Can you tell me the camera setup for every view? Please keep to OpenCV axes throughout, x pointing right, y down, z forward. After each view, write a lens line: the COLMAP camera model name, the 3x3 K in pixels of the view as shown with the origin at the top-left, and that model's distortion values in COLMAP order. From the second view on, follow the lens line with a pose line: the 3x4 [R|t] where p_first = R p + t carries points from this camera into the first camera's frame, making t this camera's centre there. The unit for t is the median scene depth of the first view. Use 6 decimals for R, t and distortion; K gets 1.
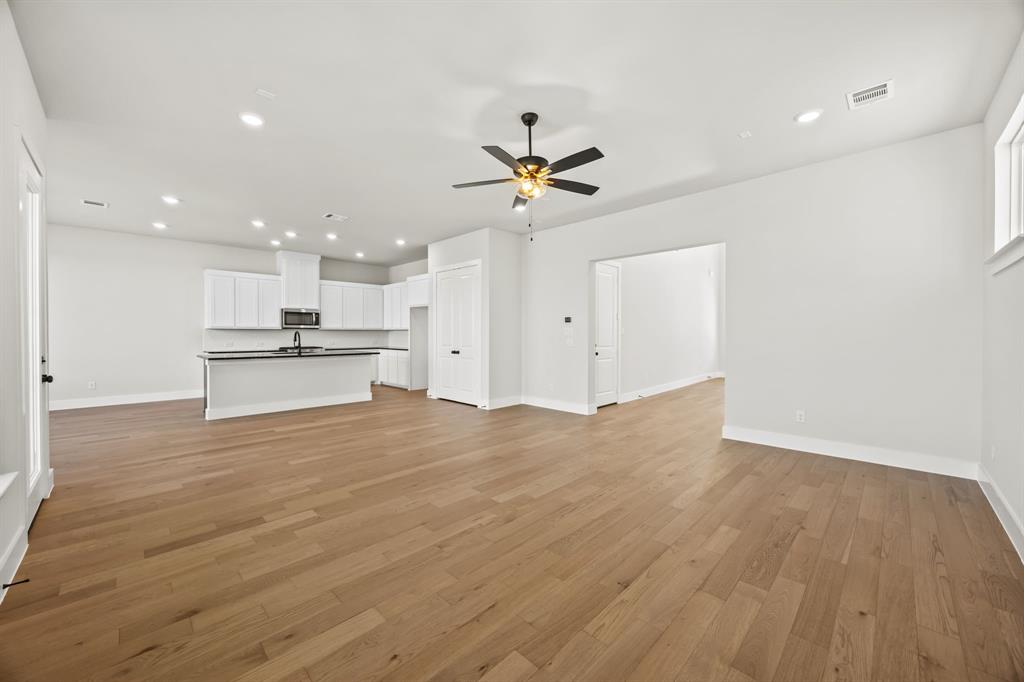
lens RADIAL K [[389.6, 0, 504.6], [0, 389.6, 335.2], [0, 0, 1]] dist [0.001473, -0.000342]
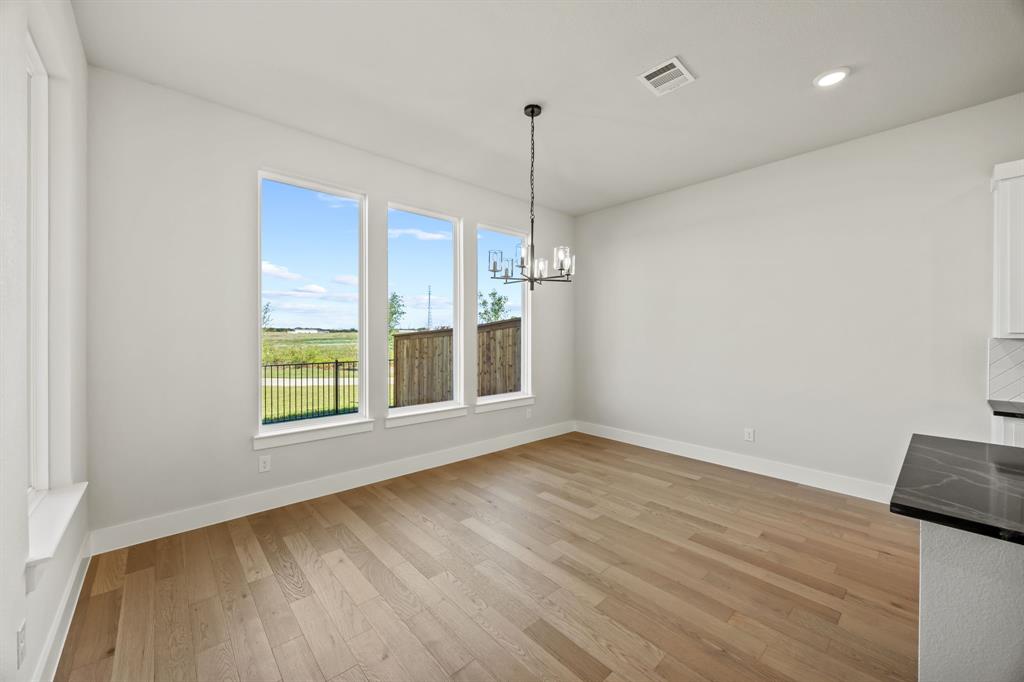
lens RADIAL K [[389.6, 0, 514.8], [0, 389.6, 338.7], [0, 0, 1]] dist [0.001473, -0.000342]
pose [[-0.046501, 0.007024, -0.998894, -0.371689], [-0.006038, 0.999955, 0.007312, -0.015811], [0.998900, 0.006371, -0.046456, 0.551794]]
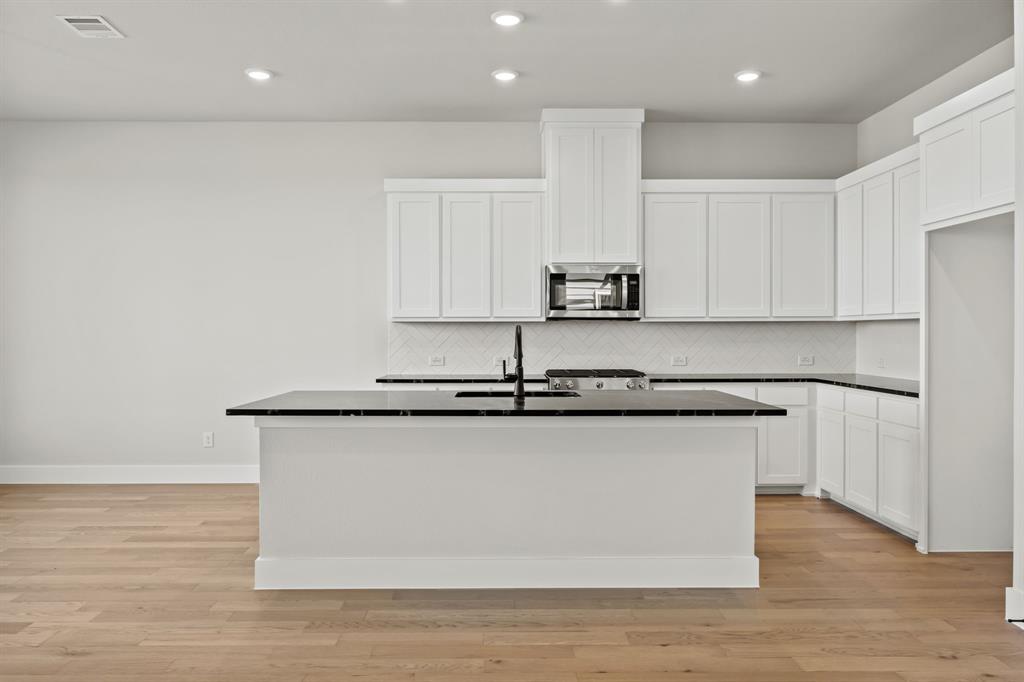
lens RADIAL K [[740.9, 0, 506.3], [0, 740.9, 338.8], [0, 0, 1]] dist [-0.007091, -0.007004]
pose [[0.717852, 0.002034, -0.696193, -0.109113], [-0.000828, 0.999998, 0.002068, -0.000439], [0.696195, -0.000908, 0.717852, 0.485171]]
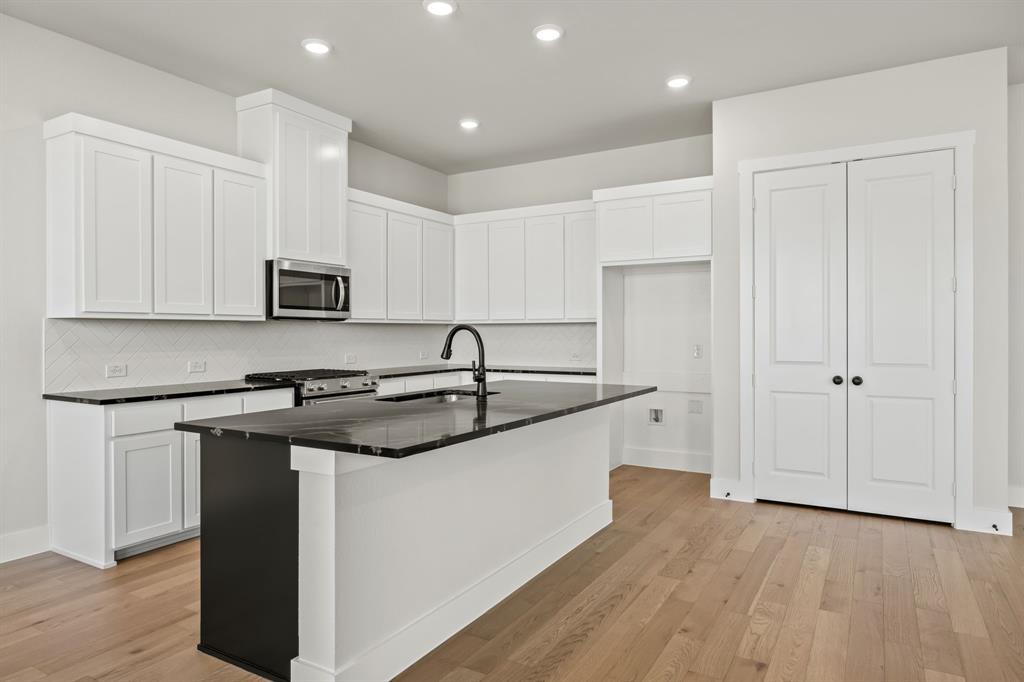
lens RADIAL K [[618.6, 0, 507.4], [0, 618.6, 336.6], [0, 0, 1]] dist [0.000202, -0.004555]
pose [[0.969189, -0.005811, 0.246251, -0.524246], [0.005034, 0.999980, 0.003785, -0.002855], [-0.246269, -0.002428, 0.969199, 0.441940]]
